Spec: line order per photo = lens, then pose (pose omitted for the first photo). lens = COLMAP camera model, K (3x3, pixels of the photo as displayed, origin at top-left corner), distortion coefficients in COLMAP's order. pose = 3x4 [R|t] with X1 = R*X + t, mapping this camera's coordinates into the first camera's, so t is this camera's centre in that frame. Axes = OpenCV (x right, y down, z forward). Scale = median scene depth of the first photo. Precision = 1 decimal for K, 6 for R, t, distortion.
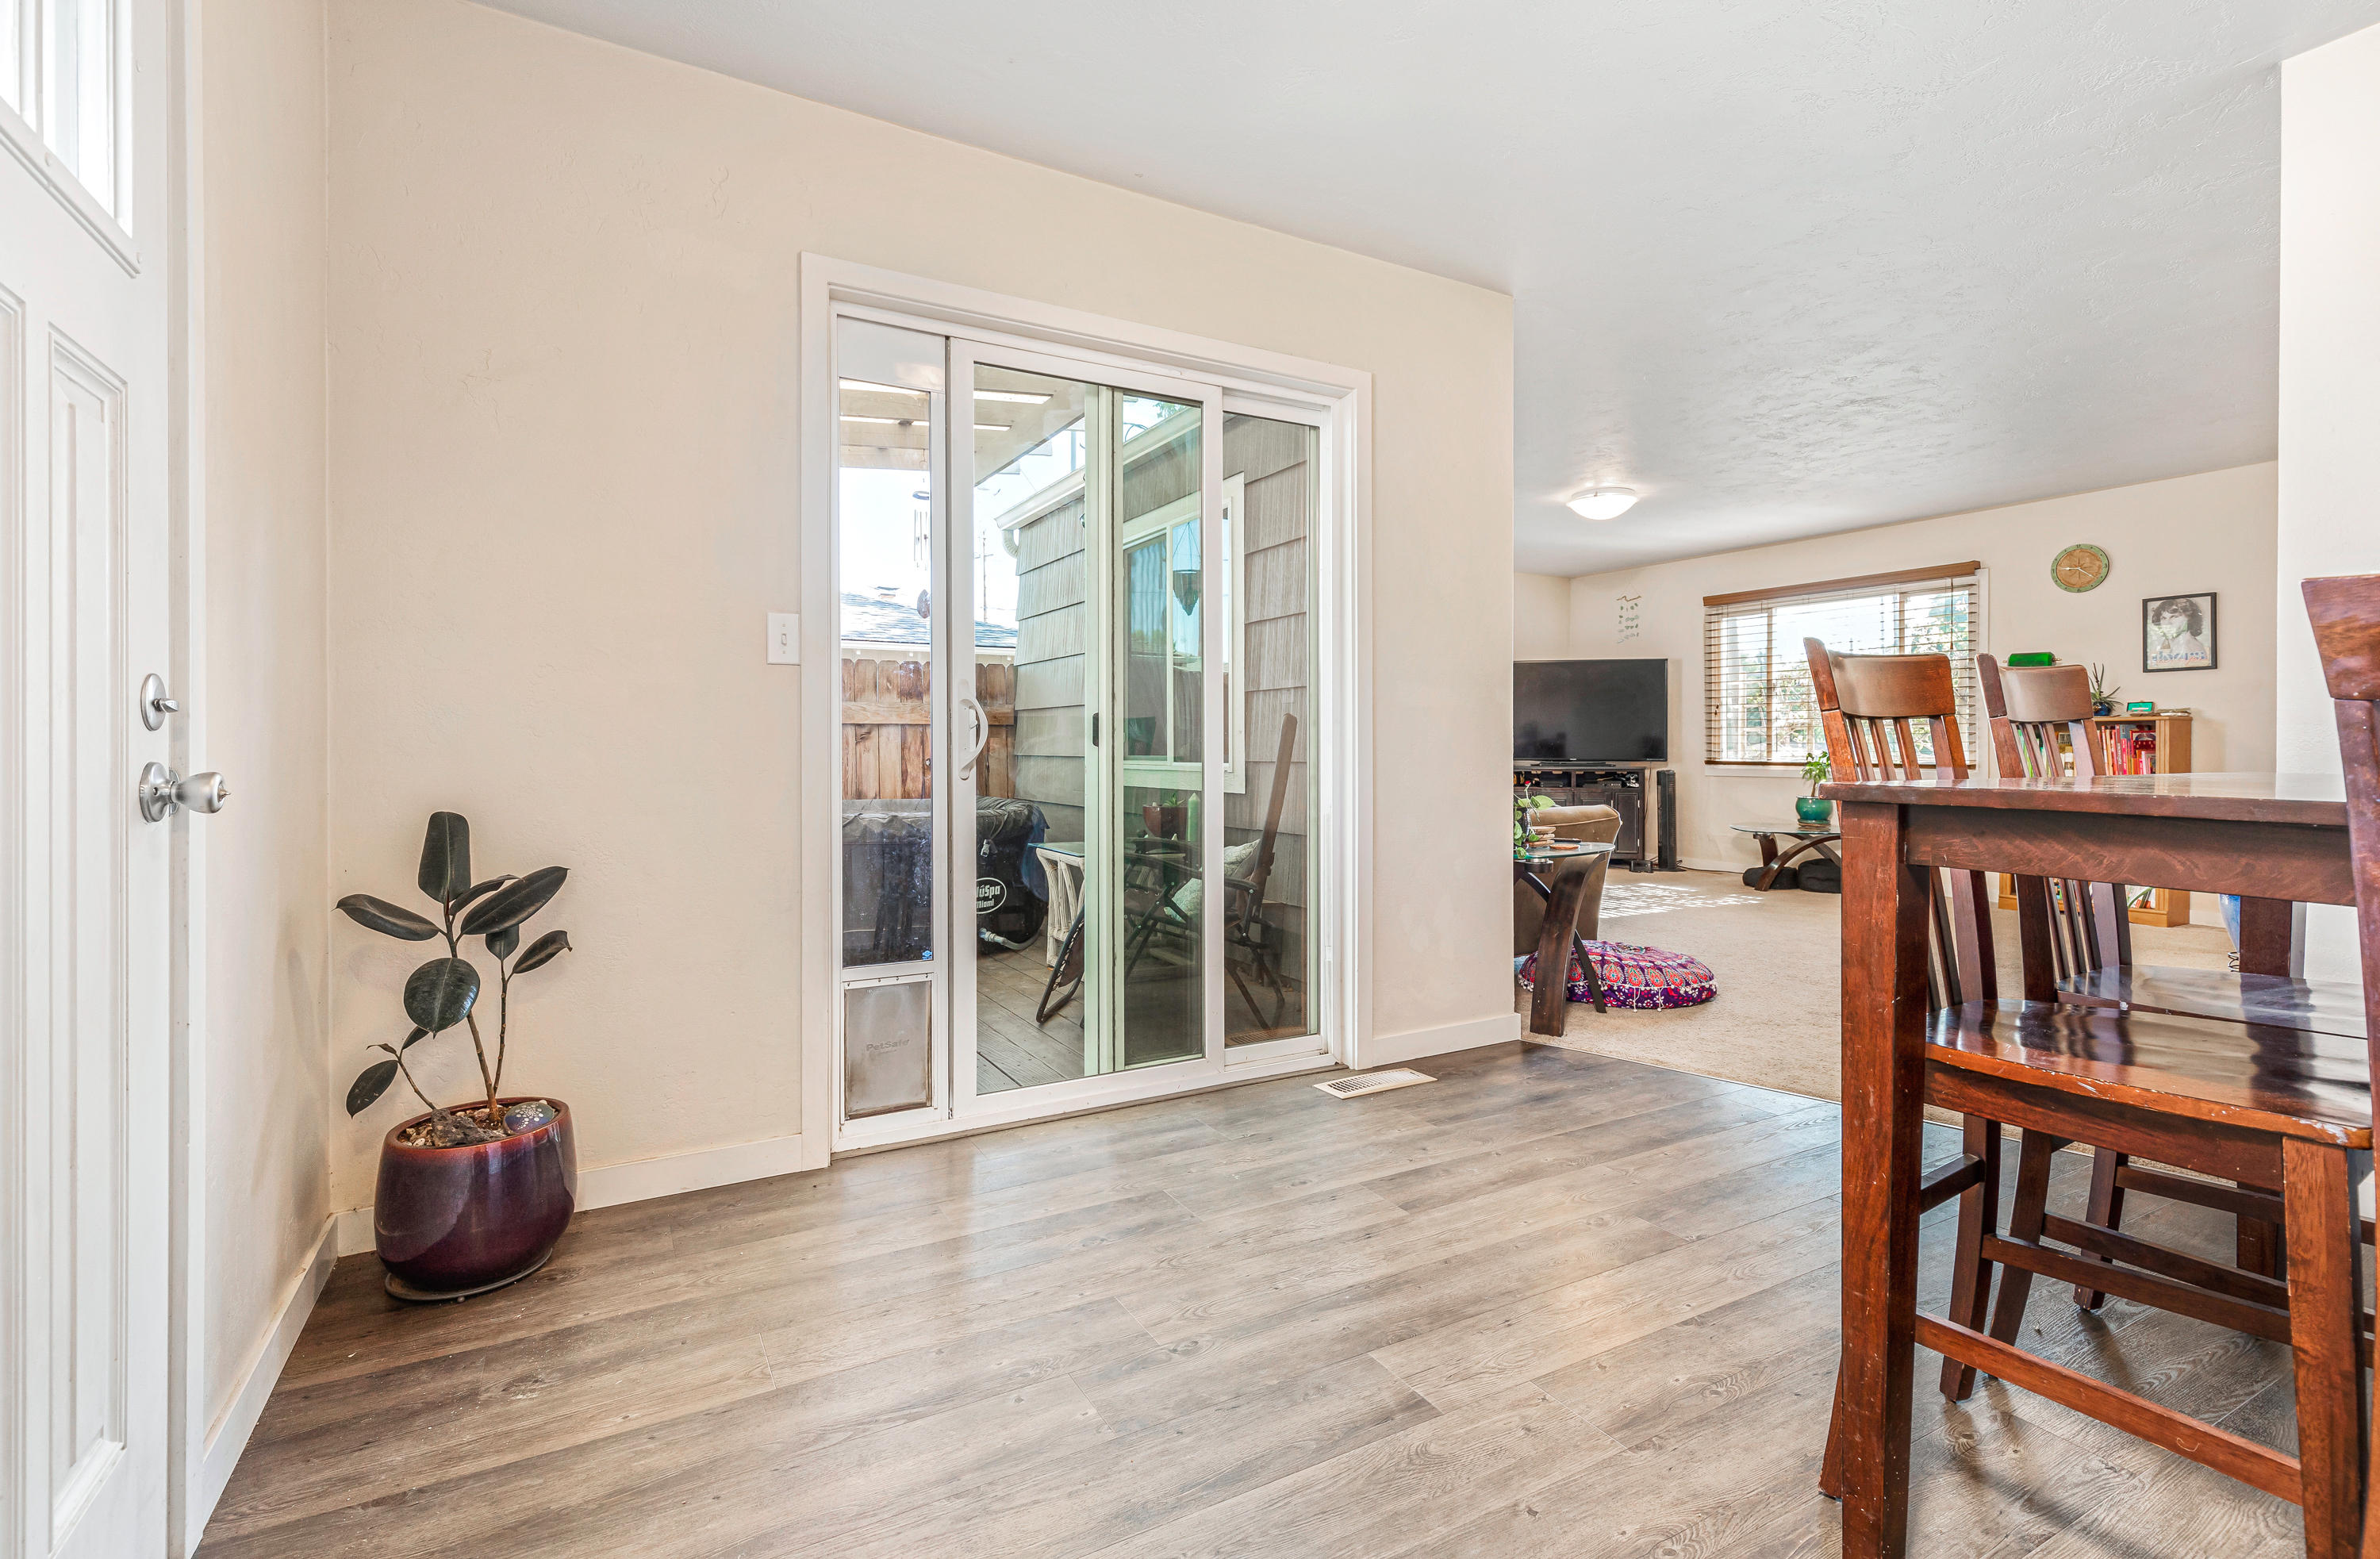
lens RADIAL K [[1095.9, 0, 1193.2], [0, 1095.9, 757.3], [0, 0, 1]] dist [0.002278, 0.000283]
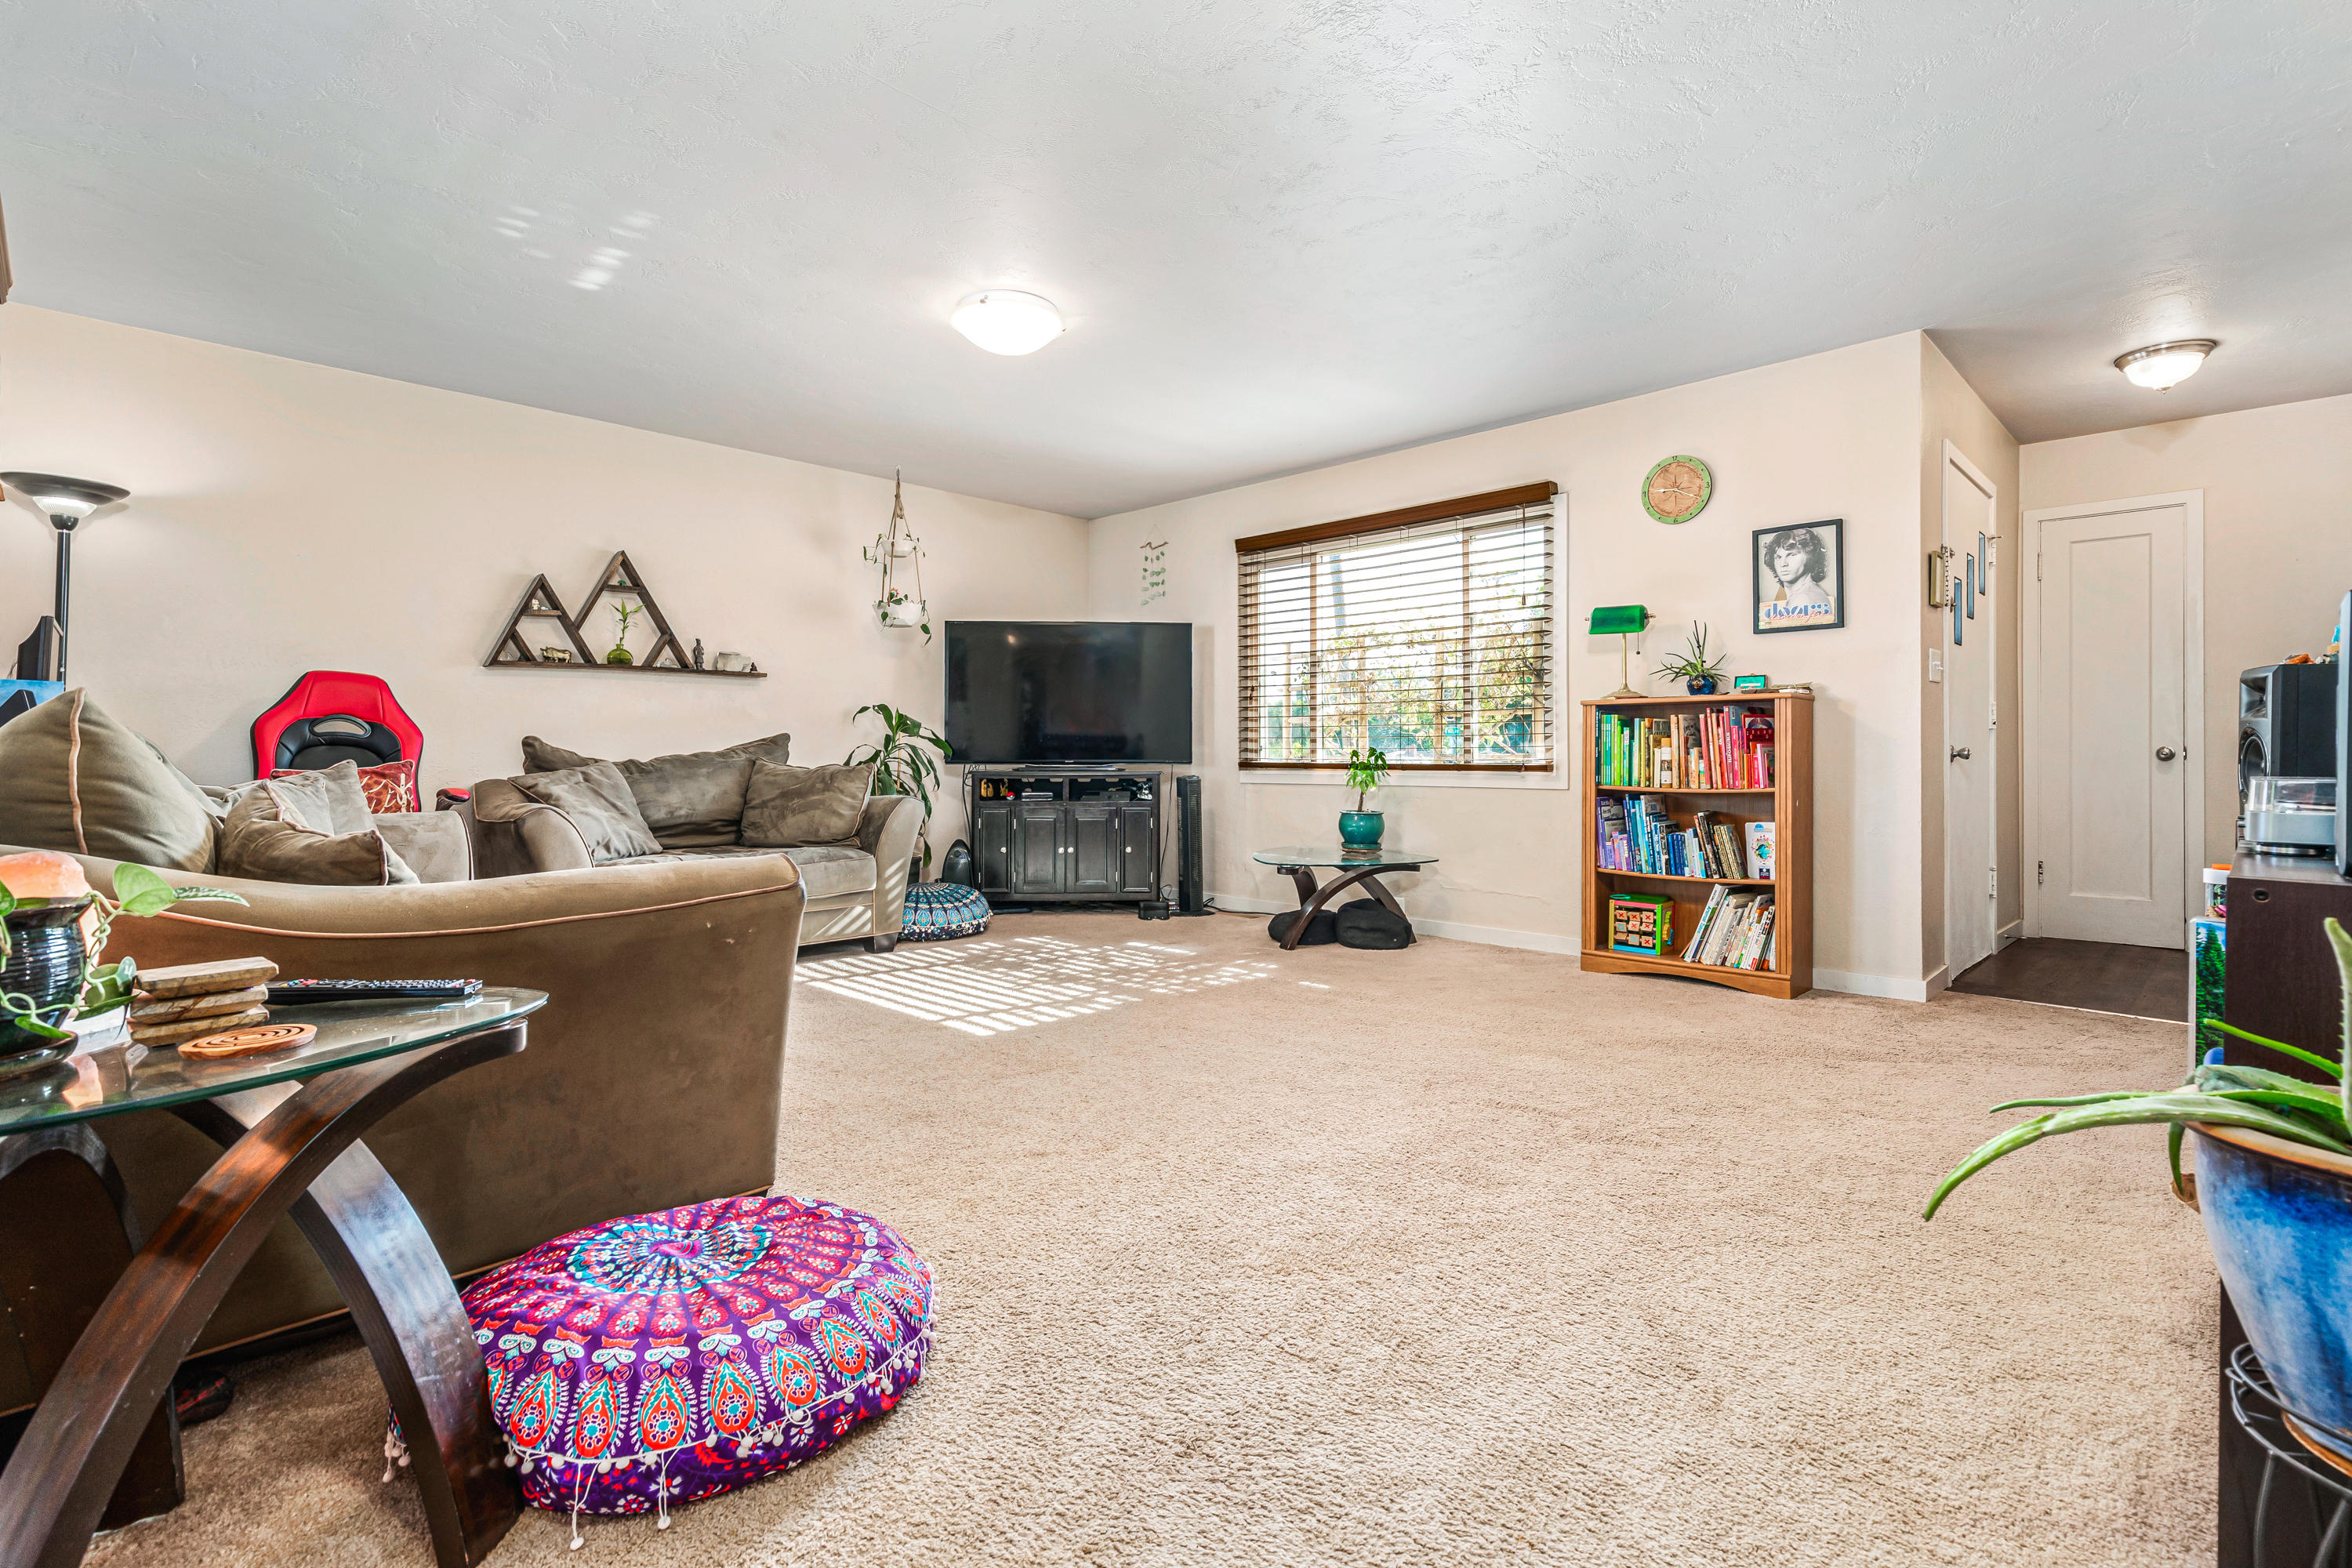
lens RADIAL K [[1102.5, 0, 1175.4], [0, 1102.5, 771.7], [0, 0, 1]] dist [-0.000602, -0.000051]
pose [[0.960661, -0.005153, 0.277676, 0.269463], [0.003291, 0.999969, 0.007172, 0.004718], [-0.277705, -0.005976, 0.960648, 0.366458]]
